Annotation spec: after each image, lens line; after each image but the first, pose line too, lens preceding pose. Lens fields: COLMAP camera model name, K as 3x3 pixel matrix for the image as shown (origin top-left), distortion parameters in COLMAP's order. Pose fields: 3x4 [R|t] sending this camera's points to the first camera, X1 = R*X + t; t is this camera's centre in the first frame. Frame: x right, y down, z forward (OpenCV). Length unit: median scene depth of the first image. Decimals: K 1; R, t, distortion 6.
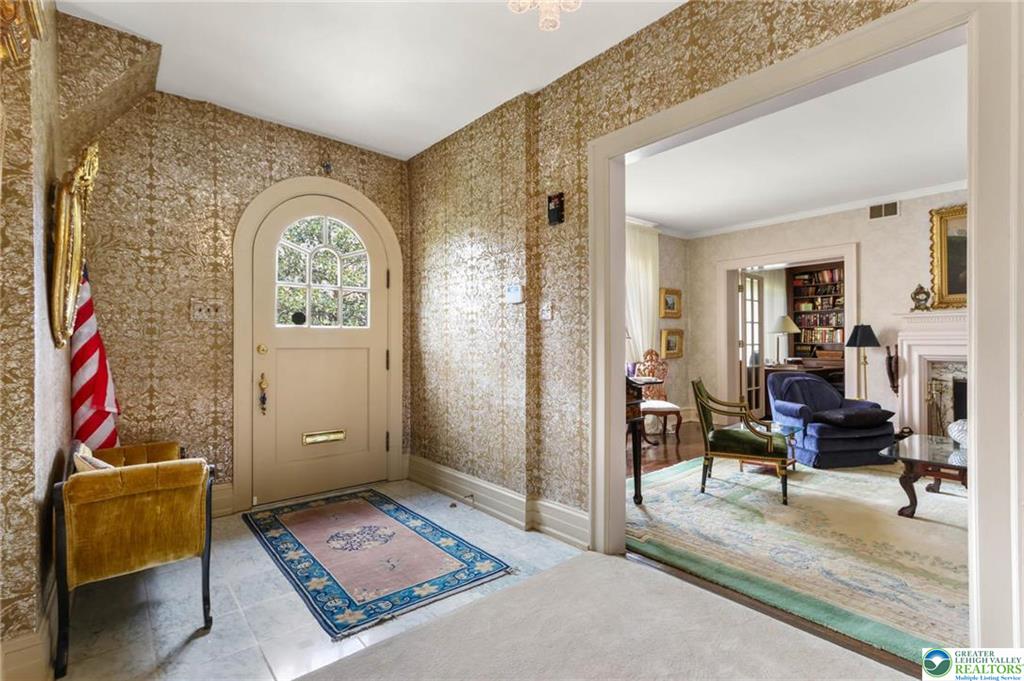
lens RADIAL K [[478.2, 0, 505.7], [0, 478.2, 341.4], [0, 0, 1]] dist [-0.001212, 0.001943]
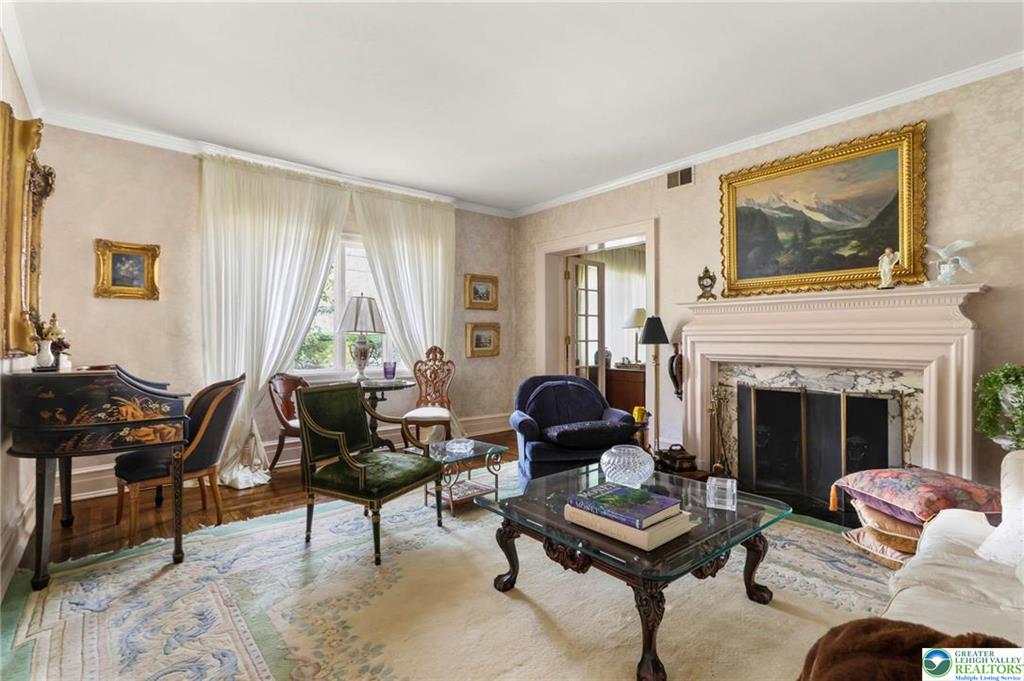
lens RADIAL K [[478.2, 0, 518.6], [0, 478.2, 337.4], [0, 0, 1]] dist [-0.001212, 0.001943]
pose [[0.999936, 0.001986, 0.011165, 0.536653], [-0.002004, 0.999997, 0.001635, -0.000501], [-0.011162, -0.001657, 0.999936, 0.191988]]
